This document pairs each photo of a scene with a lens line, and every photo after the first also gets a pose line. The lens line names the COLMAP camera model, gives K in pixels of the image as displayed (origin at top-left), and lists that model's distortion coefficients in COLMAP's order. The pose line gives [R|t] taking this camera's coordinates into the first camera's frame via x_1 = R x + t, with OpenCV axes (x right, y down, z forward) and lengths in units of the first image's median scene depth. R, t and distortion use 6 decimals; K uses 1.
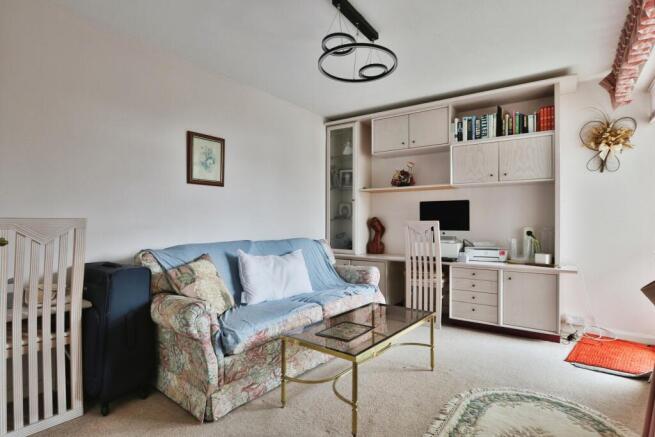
lens RADIAL K [[339.3, 0, 325.4], [0, 339.3, 218.3], [0, 0, 1]] dist [-0.031997, 0.001905]
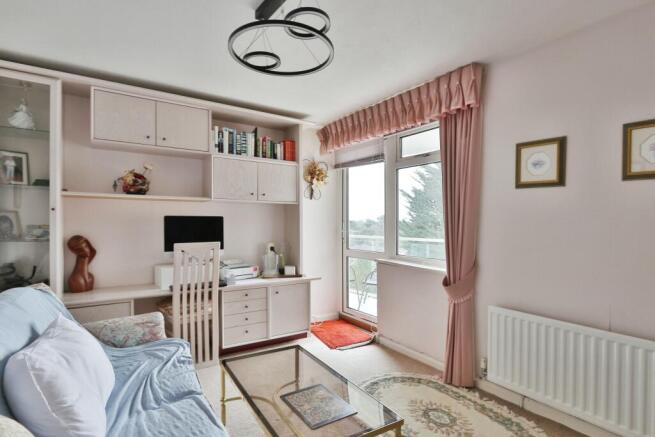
lens RADIAL K [[339.3, 0, 328.6], [0, 339.3, 225.4], [0, 0, 1]] dist [-0.031997, 0.001905]
pose [[0.341797, -0.006722, 0.939750, -0.382077], [-0.014126, 0.999825, 0.012289, -0.048767], [-0.939668, -0.017475, 0.341642, 0.429567]]
